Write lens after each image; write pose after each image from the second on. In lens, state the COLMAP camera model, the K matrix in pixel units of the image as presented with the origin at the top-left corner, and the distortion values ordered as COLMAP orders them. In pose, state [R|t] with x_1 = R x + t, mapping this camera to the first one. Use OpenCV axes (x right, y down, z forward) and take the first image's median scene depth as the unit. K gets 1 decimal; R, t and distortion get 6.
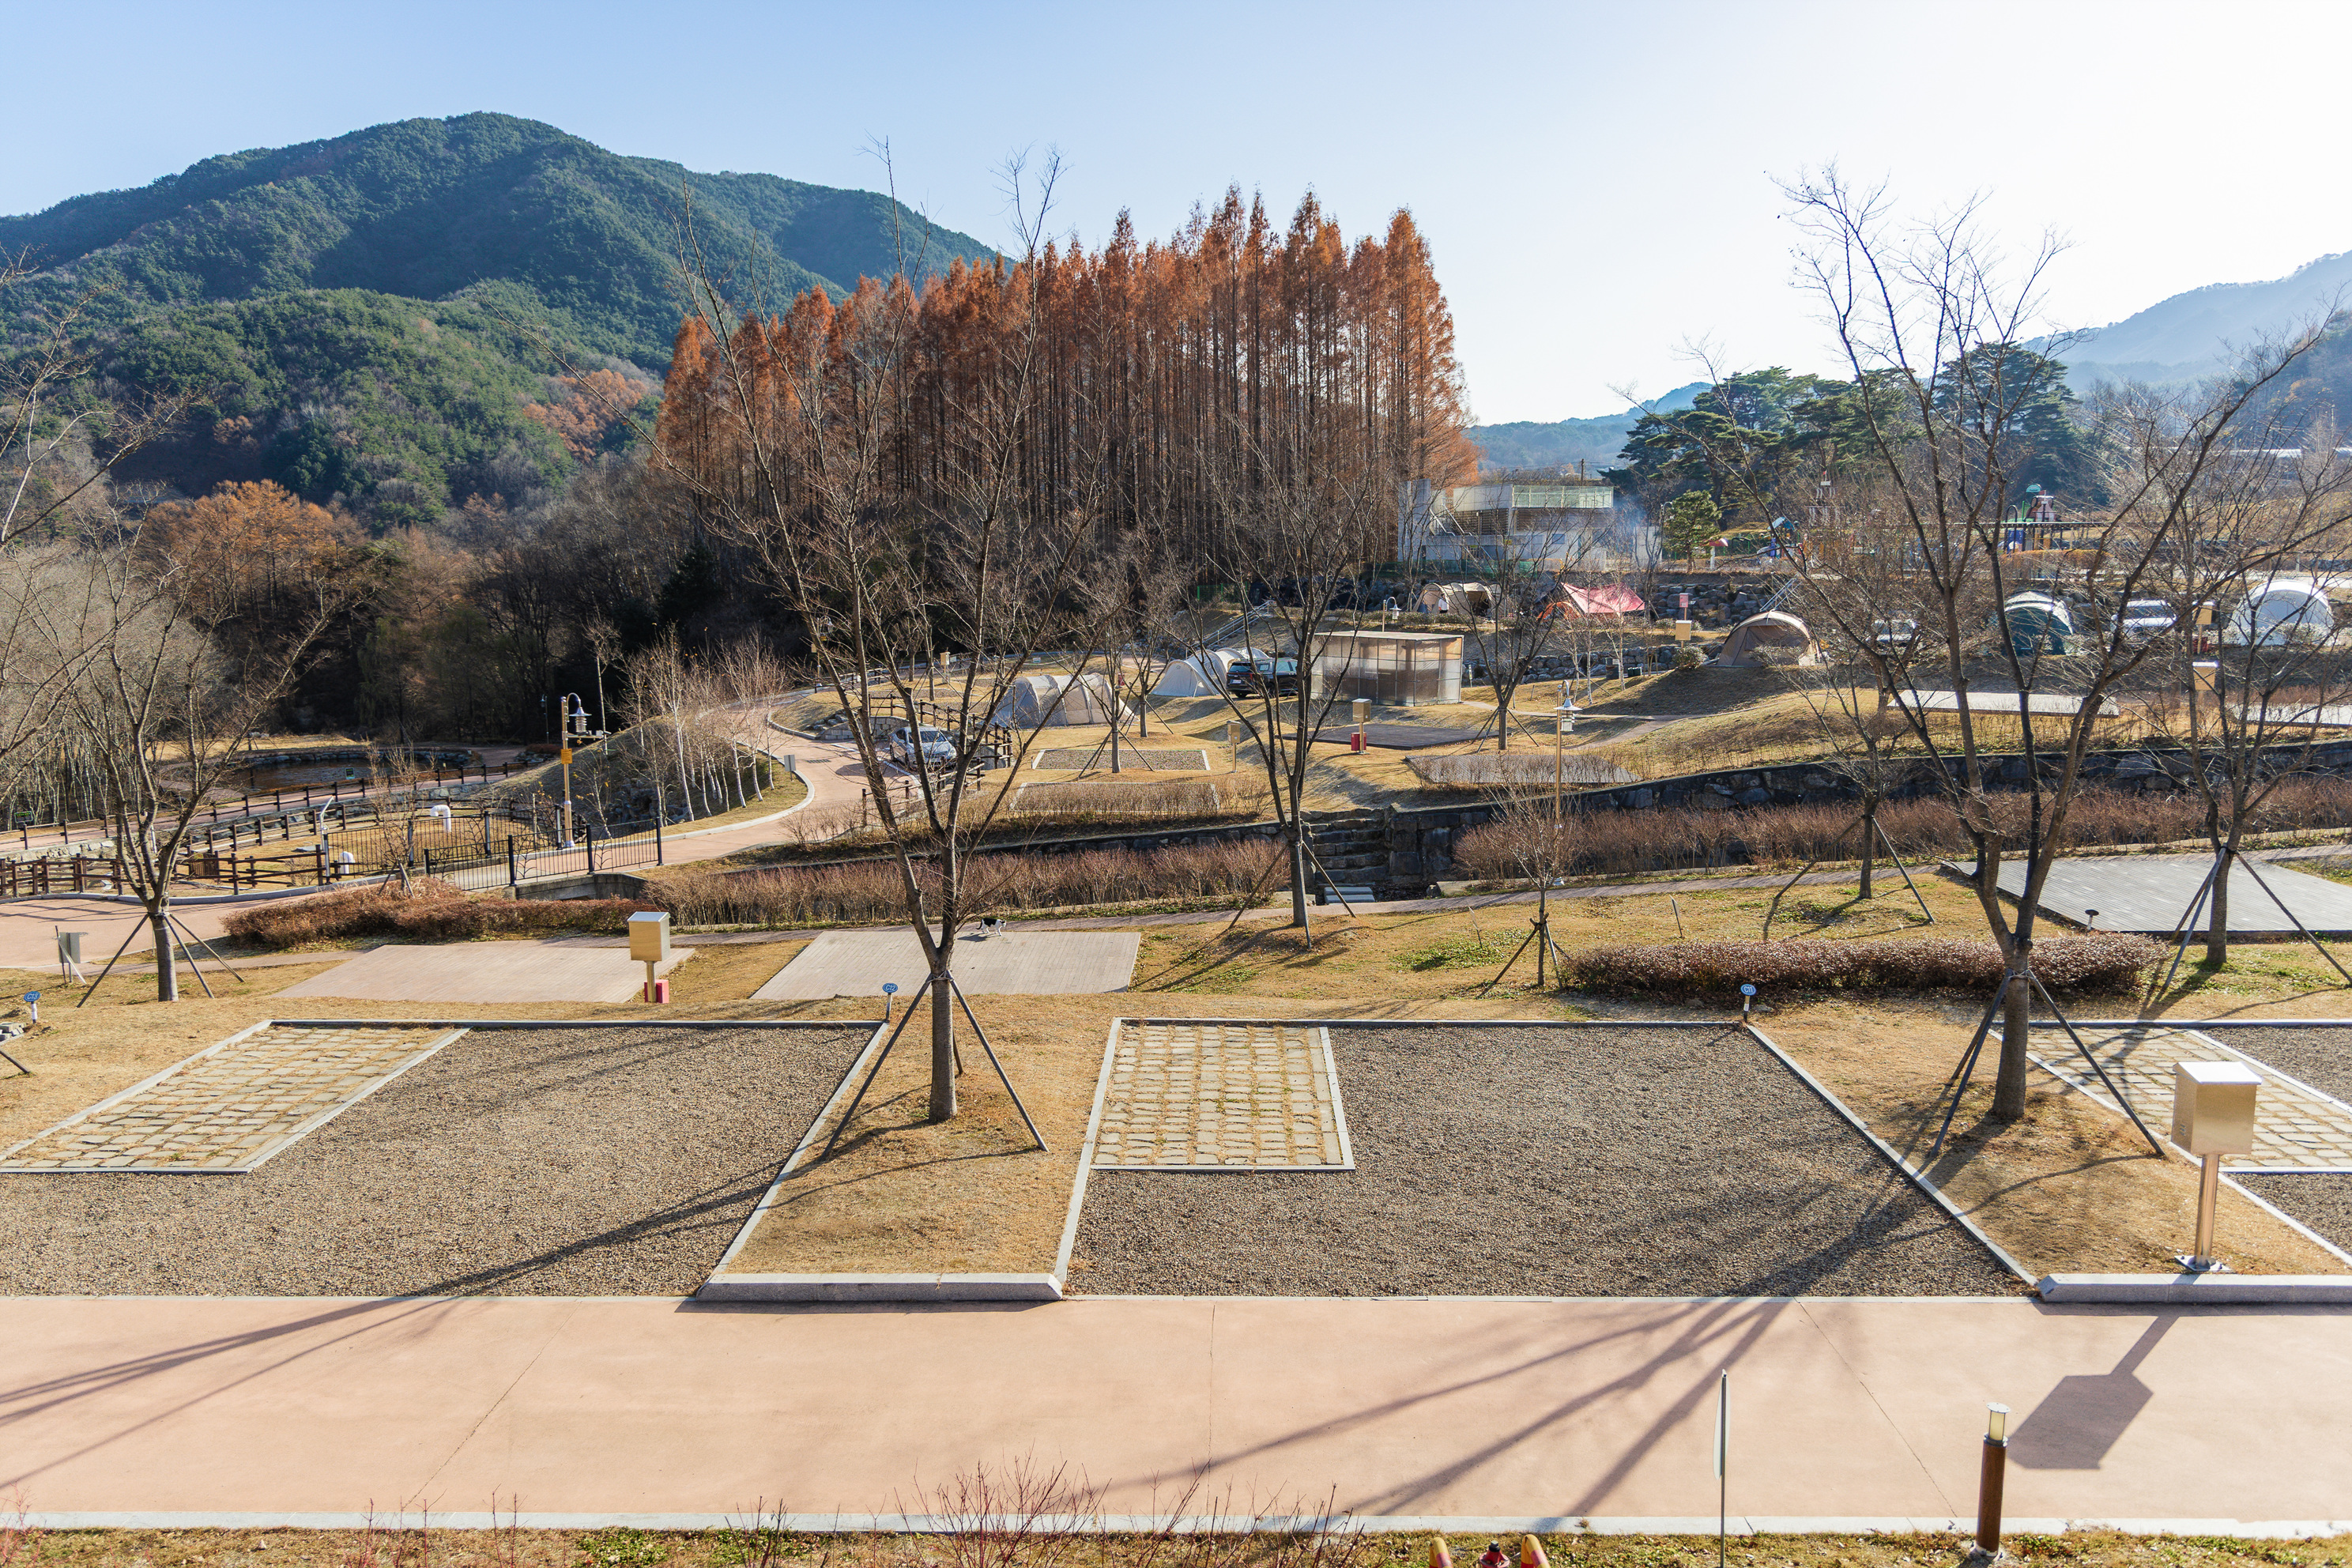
lens RADIAL K [[1705.9, 0, 1193.6], [0, 1705.9, 796.7], [0, 0, 1]] dist [-0.004344, 0.004051]
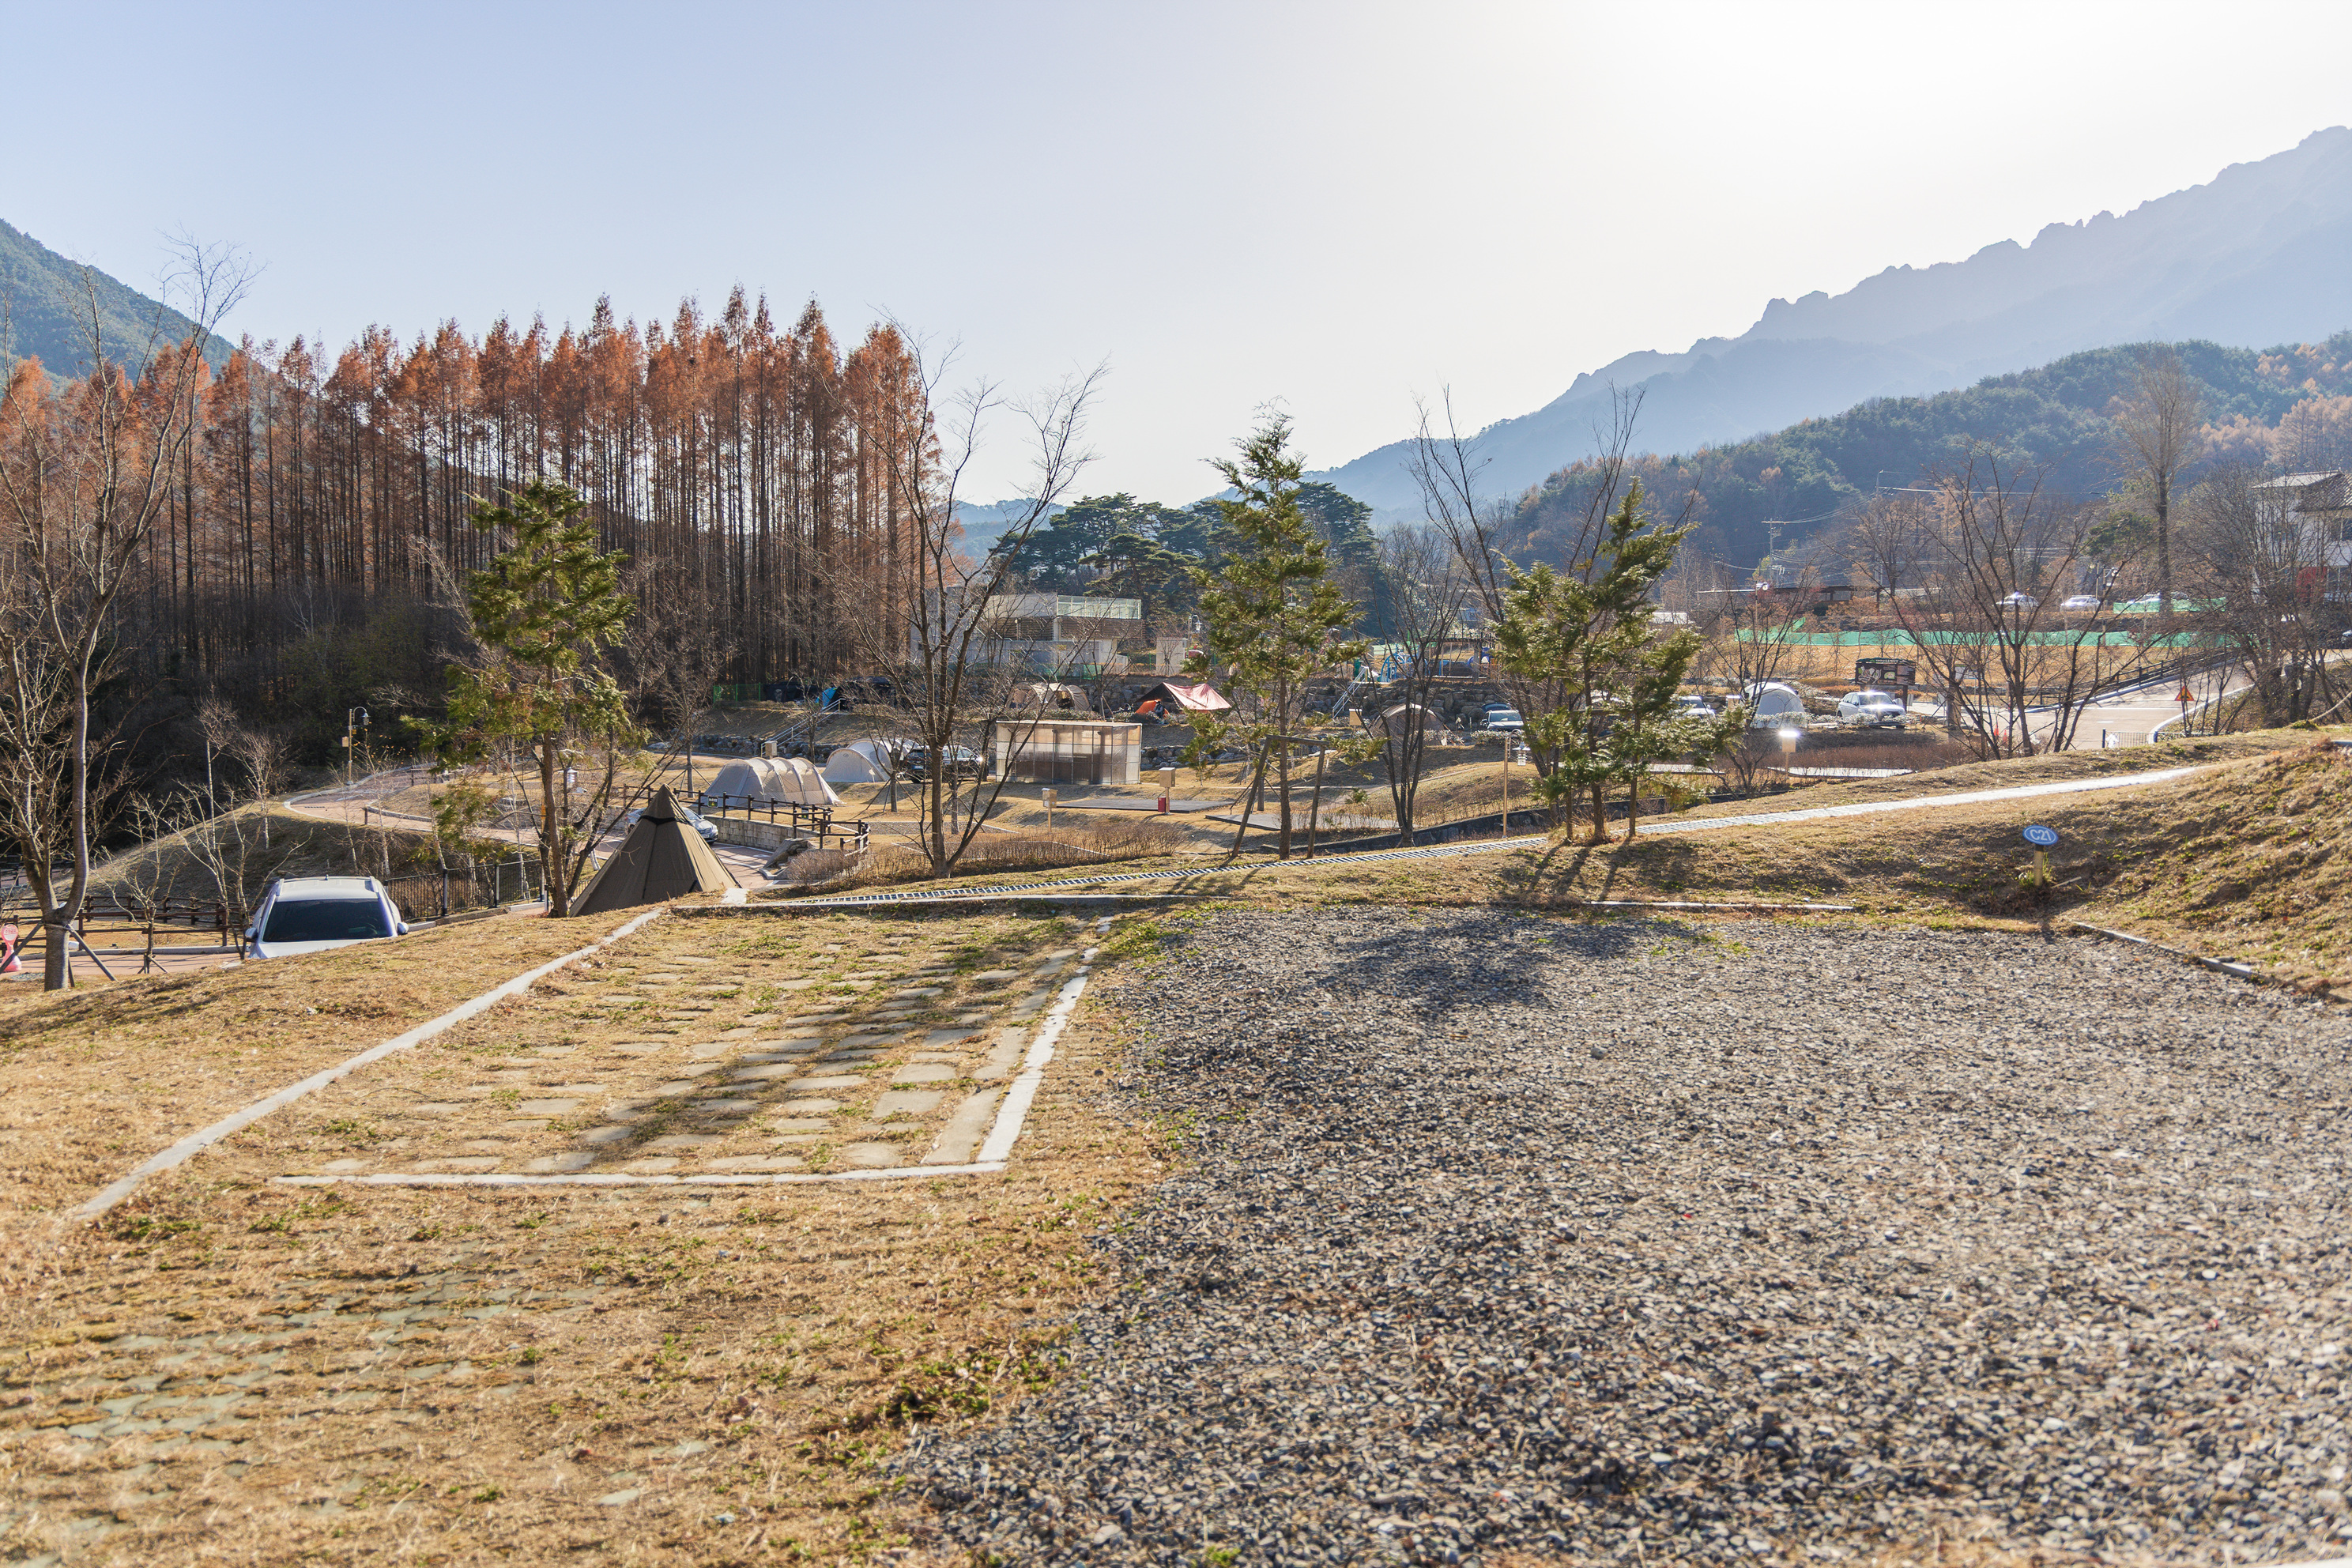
lens RADIAL K [[1877.2, 0, 1194.5], [0, 1877.2, 786.7], [0, 0, 1]] dist [-0.004186, 0.009230]
pose [[0.912781, -0.003819, 0.408431, -0.654769], [0.037280, 0.996561, -0.073996, 0.082754], [-0.406744, 0.082769, 0.909785, -0.283071]]
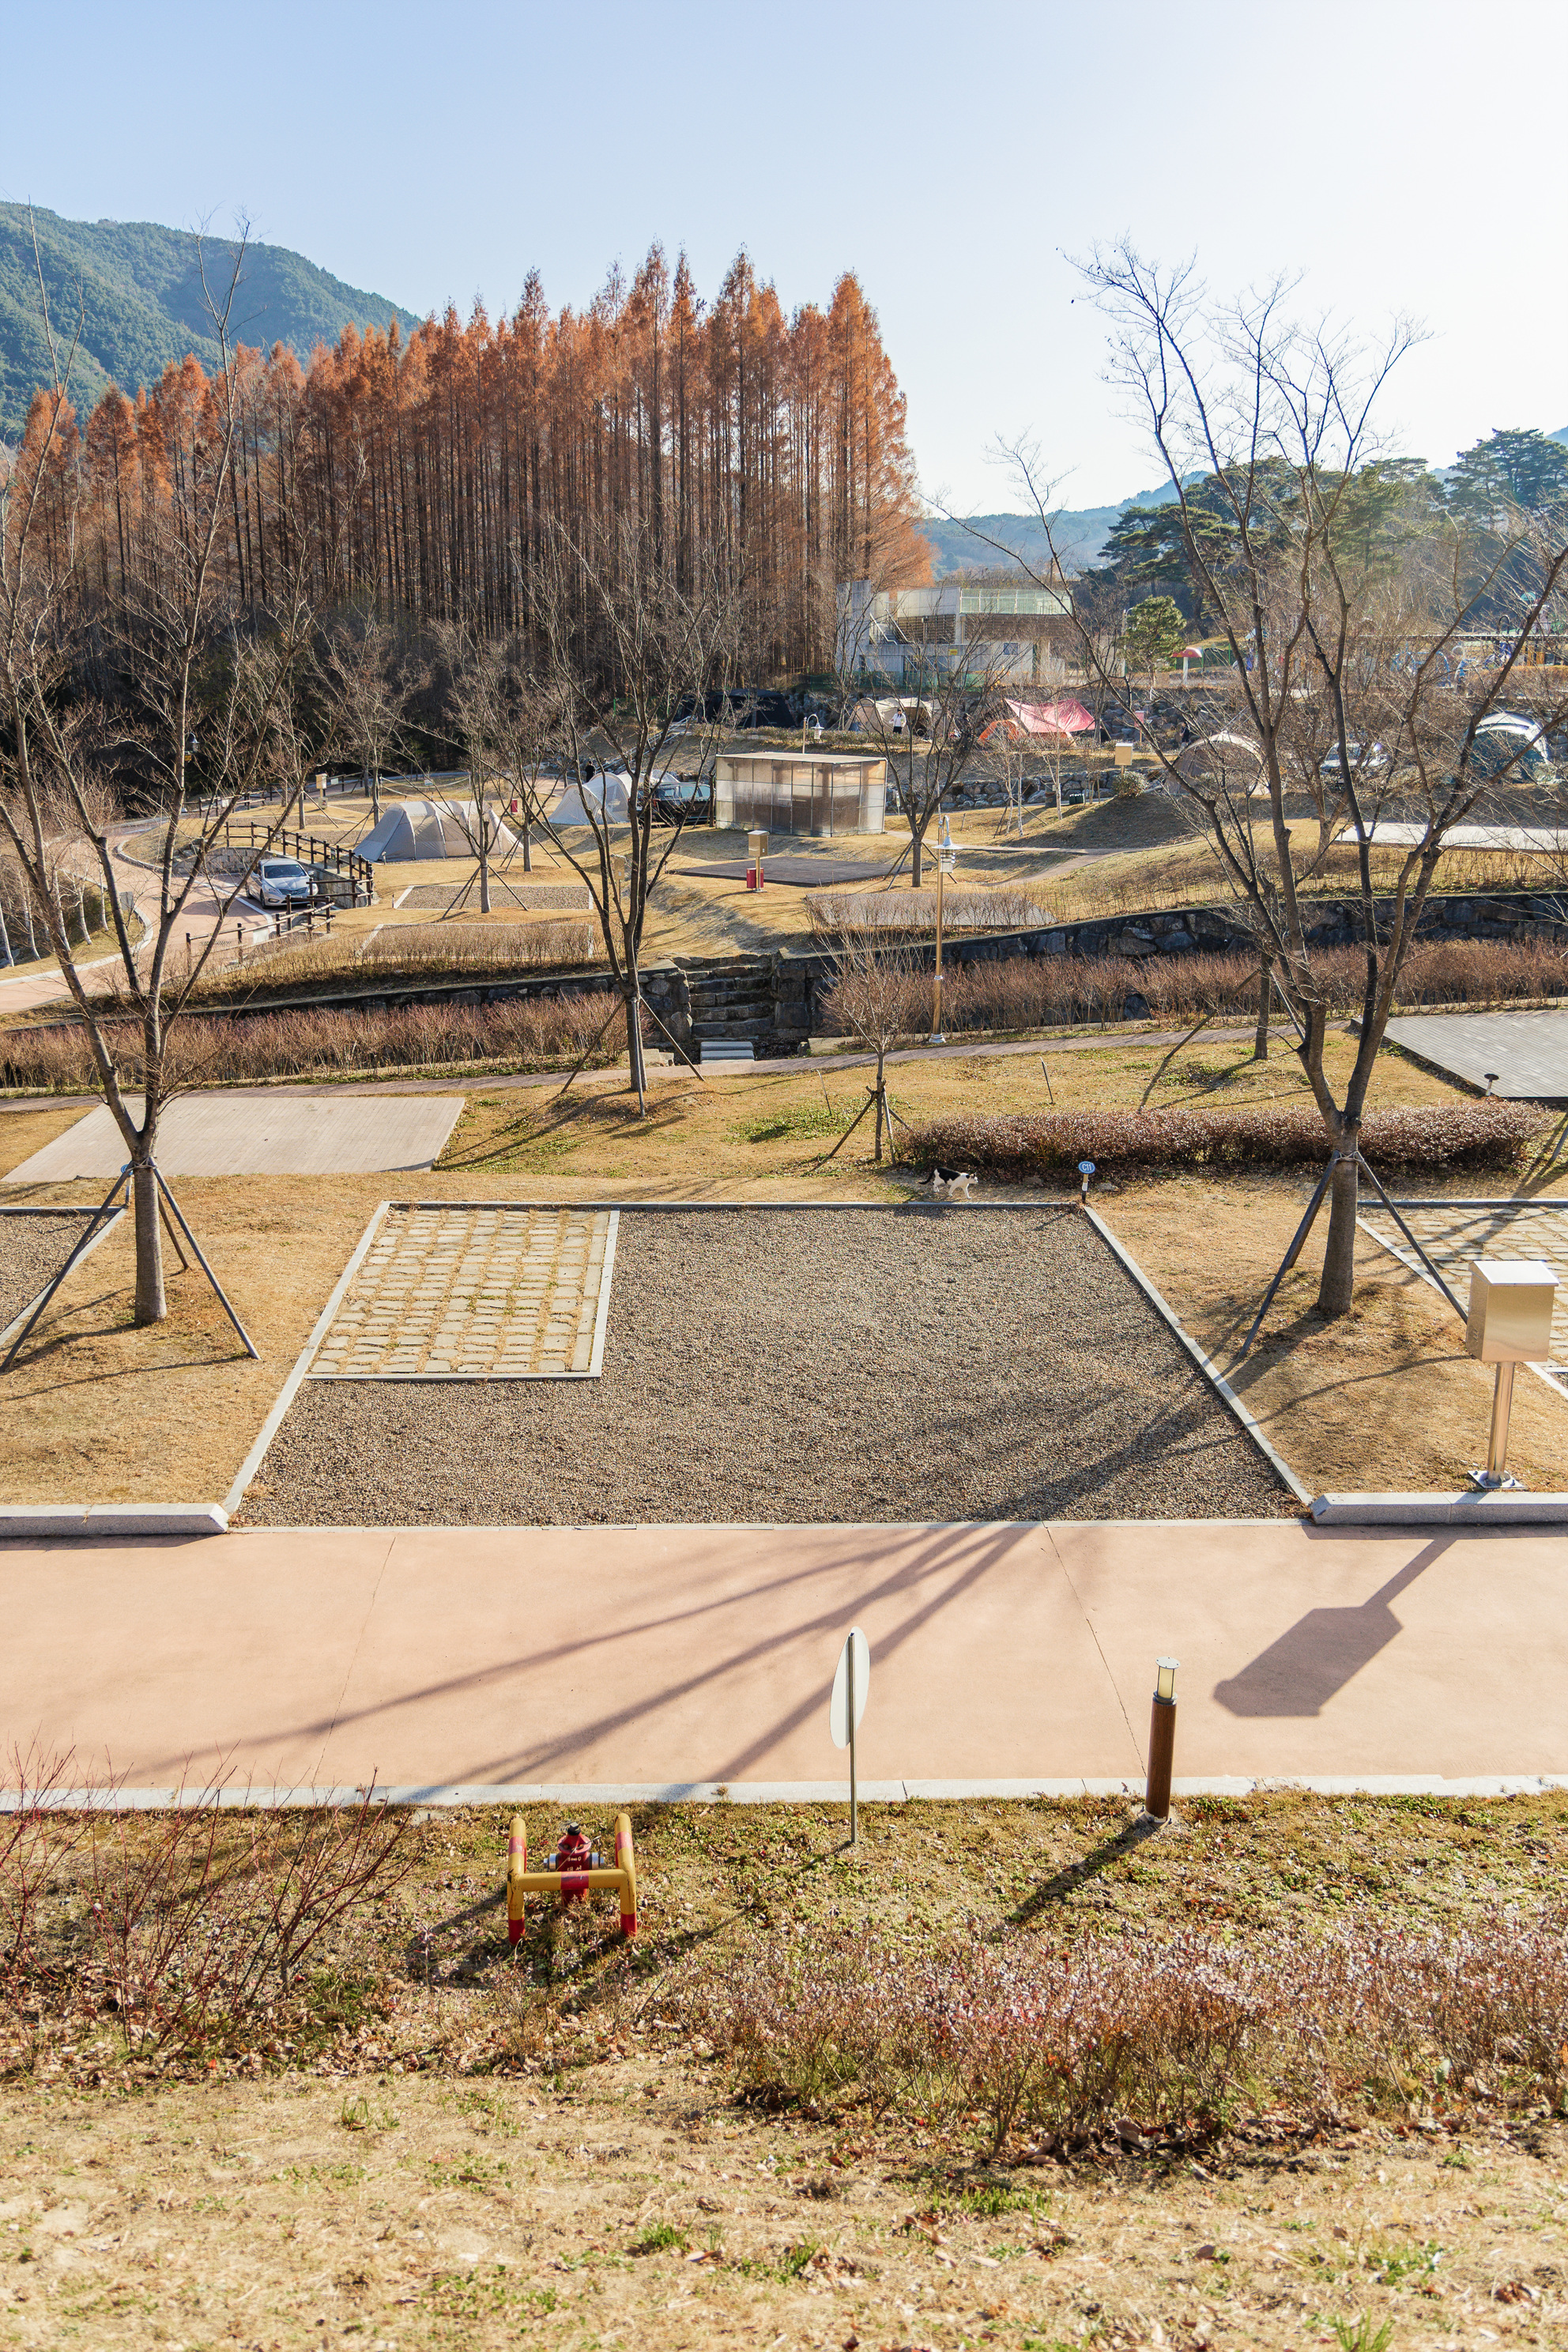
lens RADIAL K [[1877.2, 0, 704.7], [0, 1877.2, 1025.9], [0, 0, 1]] dist [-0.004186, 0.009230]
pose [[0.999496, -0.001825, 0.031687, 0.062407], [0.000192, 0.998674, 0.051474, -0.008915], [-0.031739, -0.051442, 0.998172, 0.011083]]
